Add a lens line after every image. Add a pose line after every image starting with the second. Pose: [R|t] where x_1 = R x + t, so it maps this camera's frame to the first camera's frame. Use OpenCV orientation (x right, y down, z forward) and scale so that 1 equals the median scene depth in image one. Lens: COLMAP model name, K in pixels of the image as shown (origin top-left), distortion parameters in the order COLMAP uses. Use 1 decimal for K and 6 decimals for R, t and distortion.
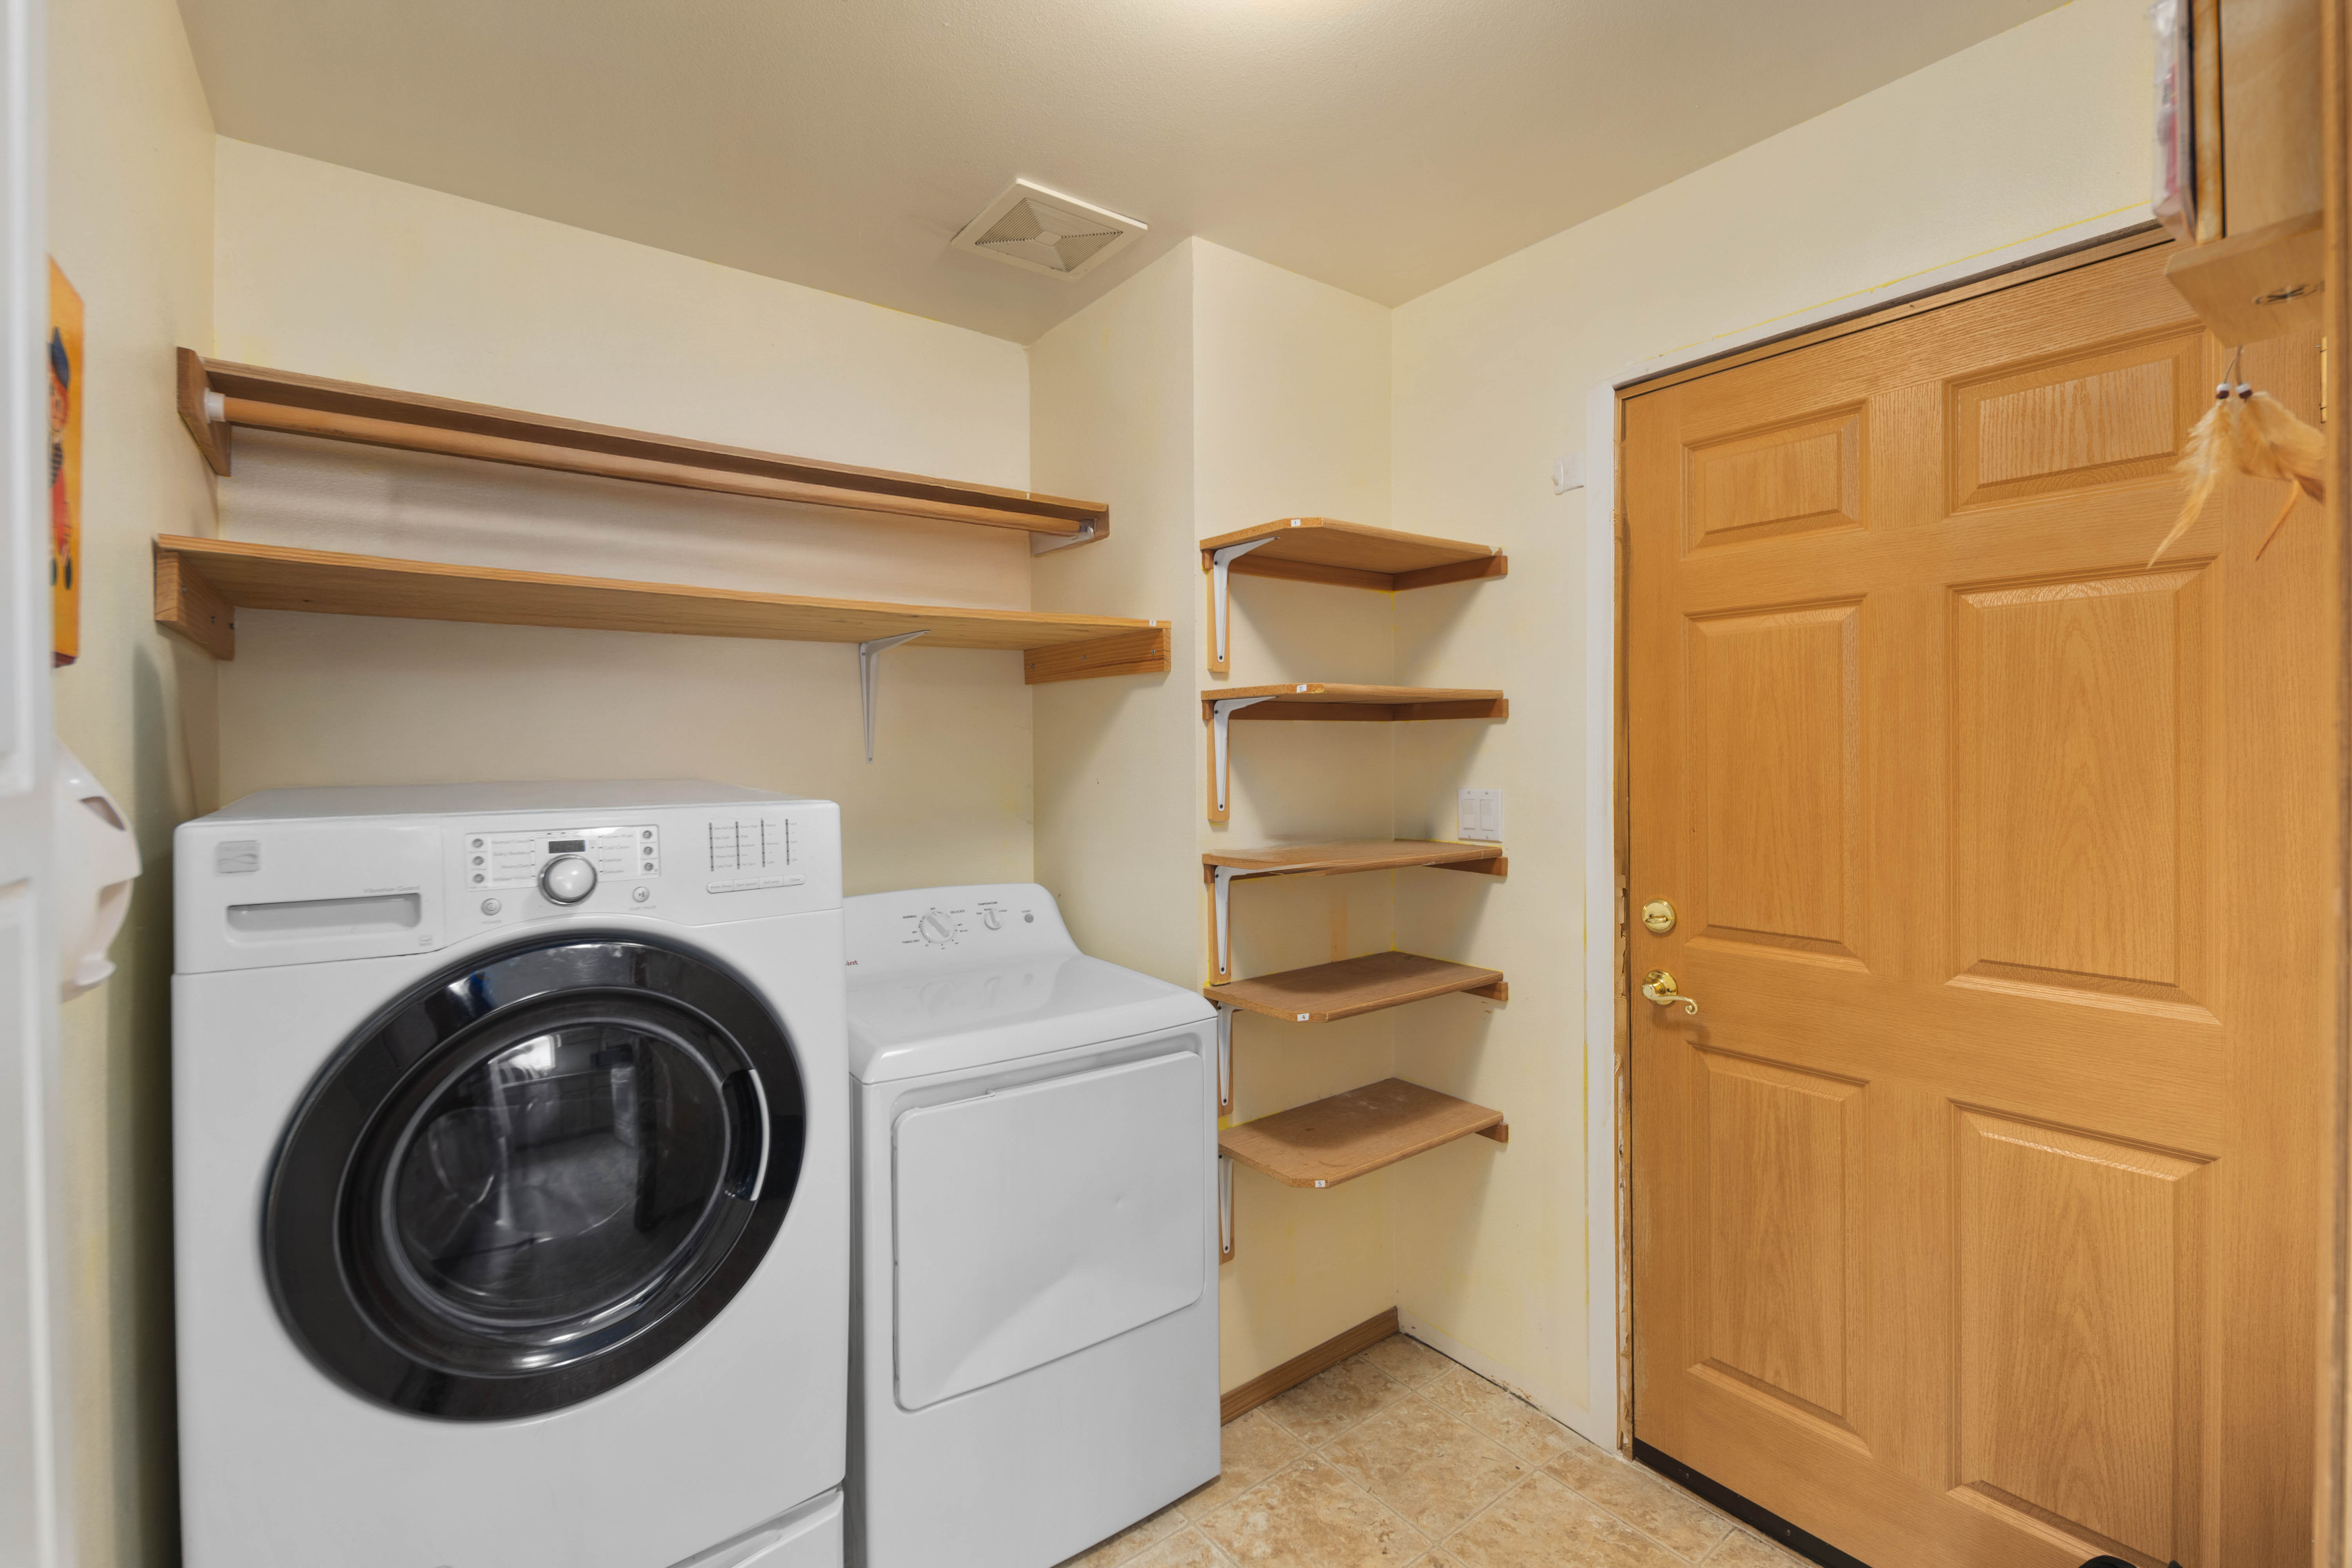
lens RADIAL K [[1023.6, 0, 1176.4], [0, 1023.6, 758.2], [0, 0, 1]] dist [0.001782, -0.000802]
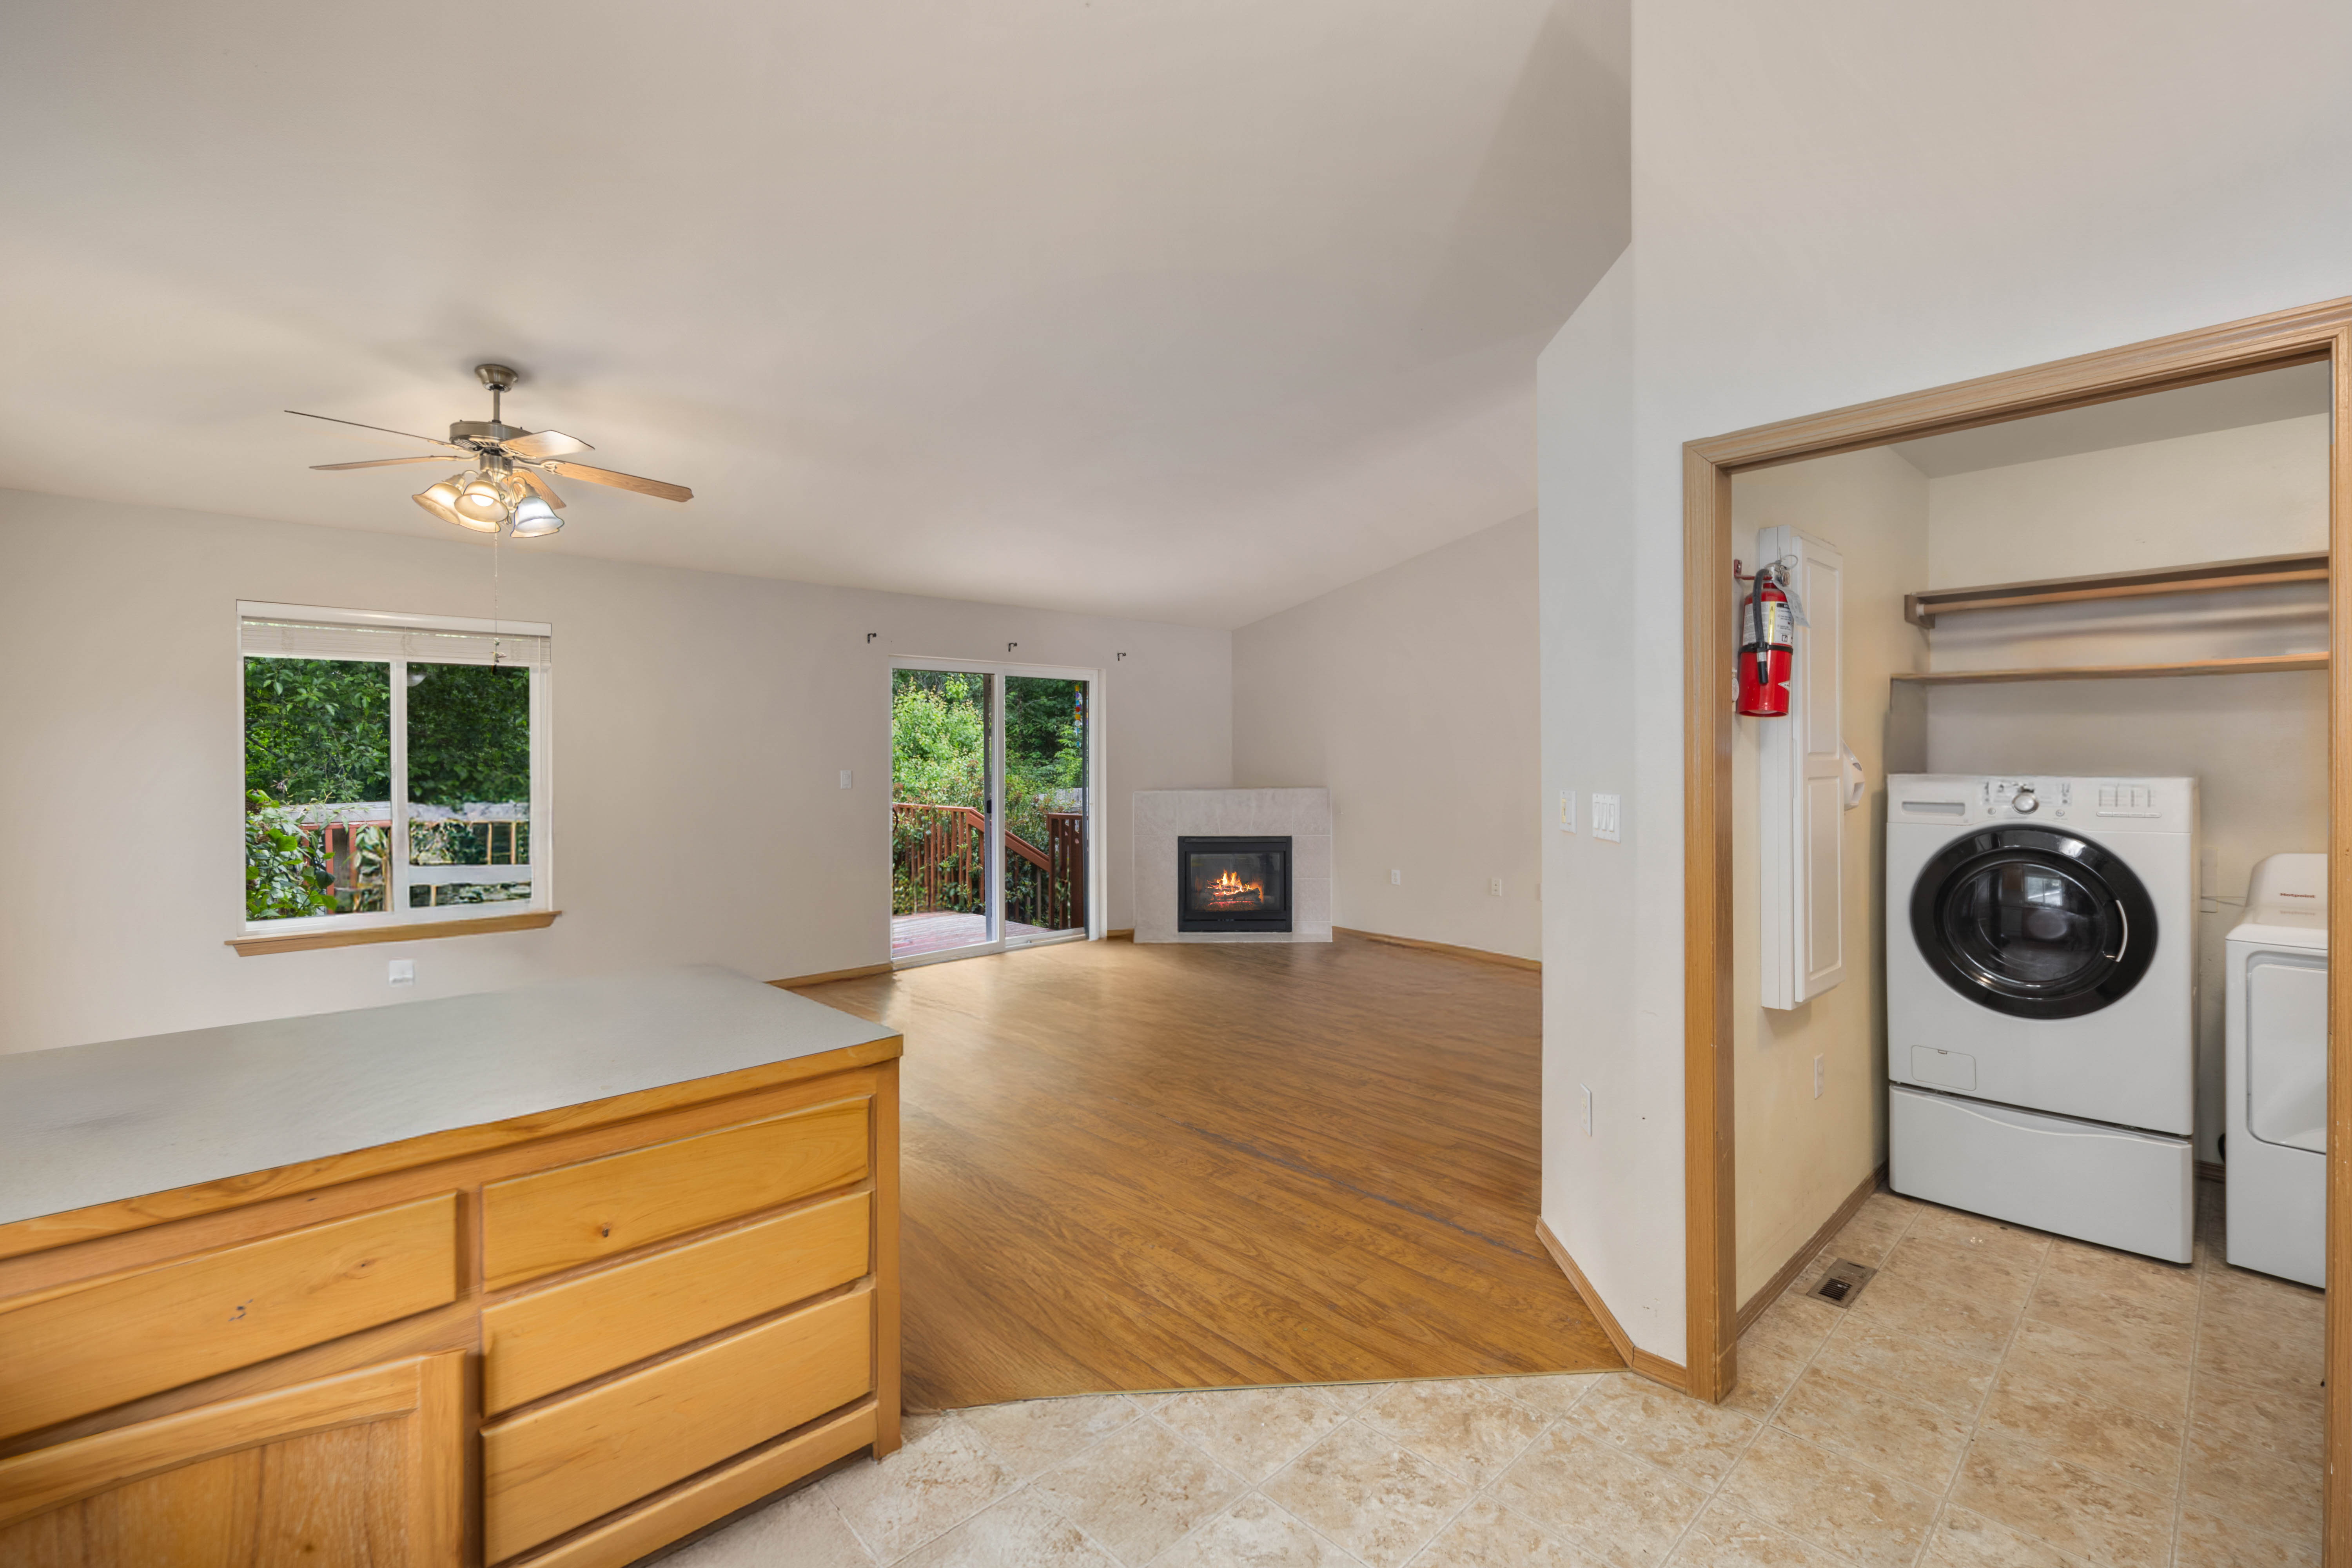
lens RADIAL K [[1023.6, 0, 1176.4], [0, 1023.6, 758.2], [0, 0, 1]] dist [0.001782, -0.000802]
pose [[0.108628, 0.004676, -0.994071, 1.586178], [-0.001464, 0.999989, 0.004544, 0.001478], [0.994081, 0.000962, 0.108634, -1.257047]]
